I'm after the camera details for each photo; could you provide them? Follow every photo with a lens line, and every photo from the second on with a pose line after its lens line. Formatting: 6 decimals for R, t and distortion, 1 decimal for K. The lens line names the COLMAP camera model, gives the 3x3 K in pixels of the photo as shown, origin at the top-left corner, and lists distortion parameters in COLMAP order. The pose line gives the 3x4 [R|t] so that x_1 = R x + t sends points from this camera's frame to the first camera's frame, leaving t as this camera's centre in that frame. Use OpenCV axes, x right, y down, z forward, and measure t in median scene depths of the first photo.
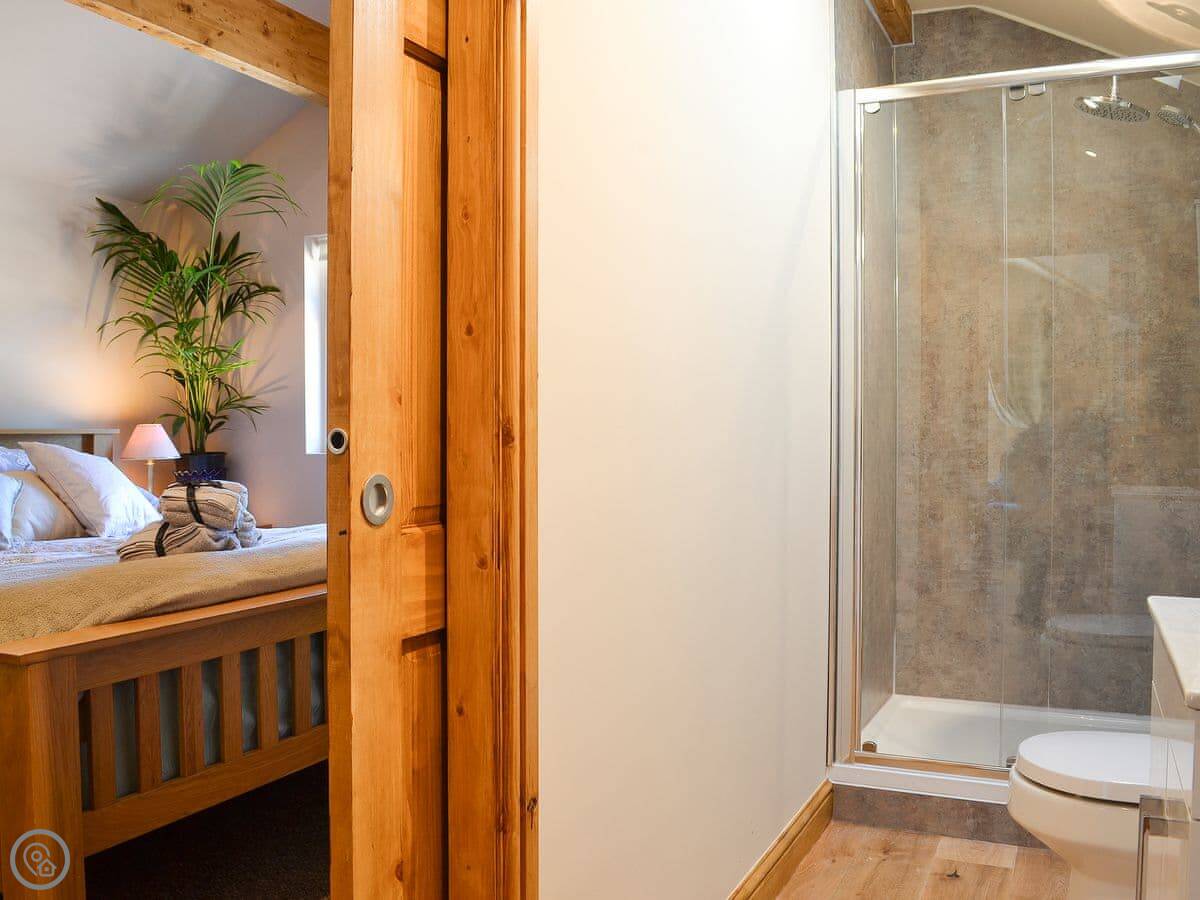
lens RADIAL K [[1092.5, 0, 560.9], [0, 1092.5, 449.9], [0, 0, 1]] dist [-0.082685, 0.000000]
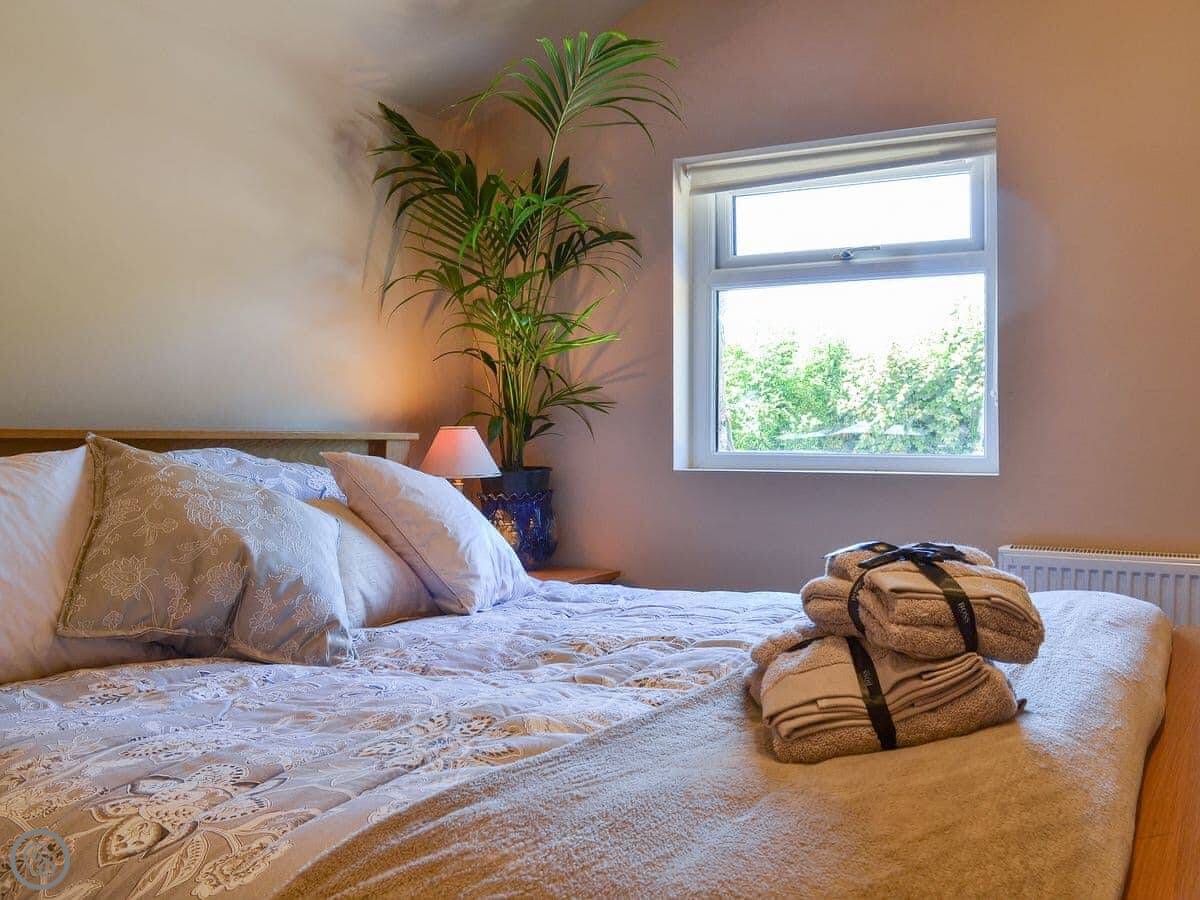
lens RADIAL K [[1092.5, 0, 619.3], [0, 1092.5, 425.8], [0, 0, 1]] dist [-0.082685, 0.000000]
pose [[0.998869, 0.003678, -0.047410, -0.255455], [-0.005122, 0.999525, -0.030376, -0.003723], [0.047275, 0.030584, 0.998414, 0.325032]]
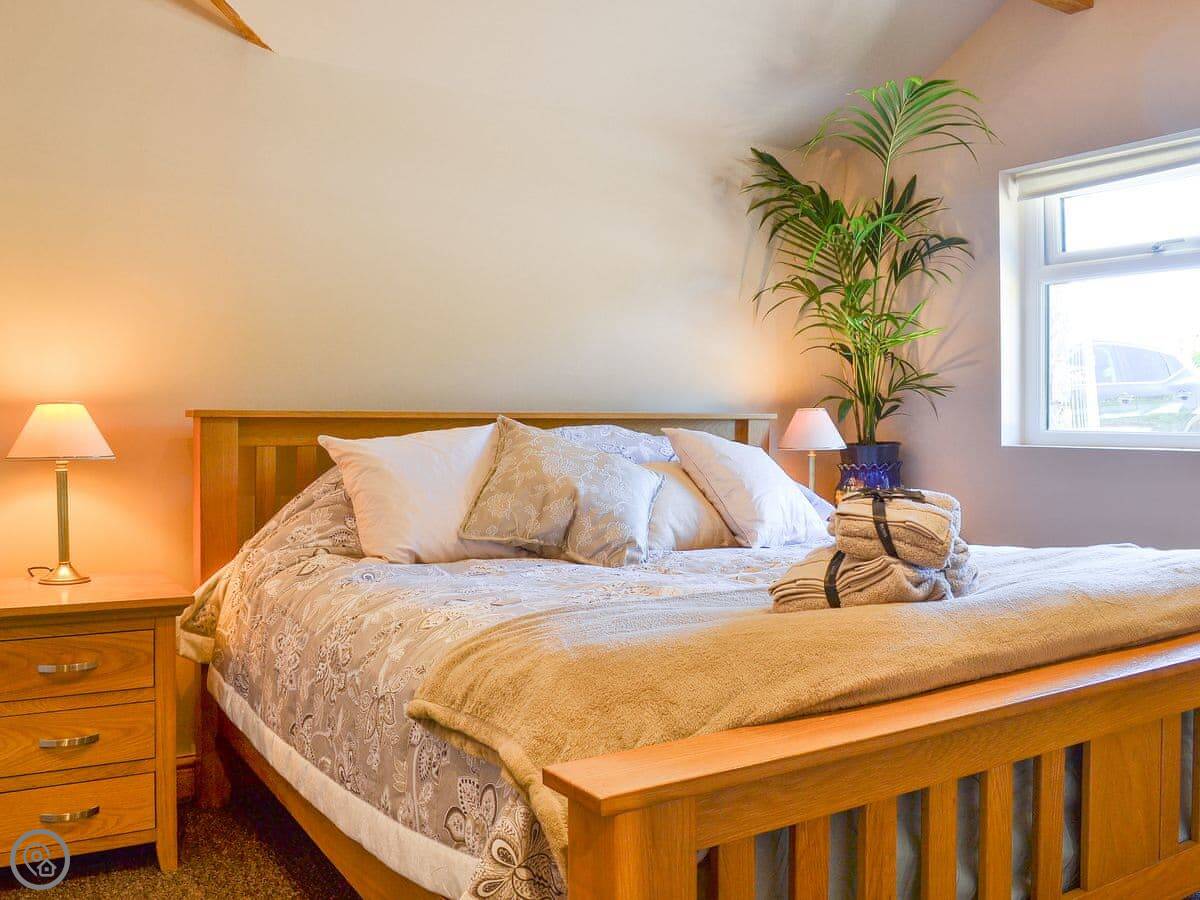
lens RADIAL K [[1092.5, 0, 628.8], [0, 1092.5, 411.9], [0, 0, 1]] dist [-0.082685, 0.000000]
pose [[0.865503, 0.001665, -0.500900, -0.081604], [-0.013164, 0.999725, -0.019423, -0.002510], [0.500730, 0.023404, 0.865287, 0.200748]]
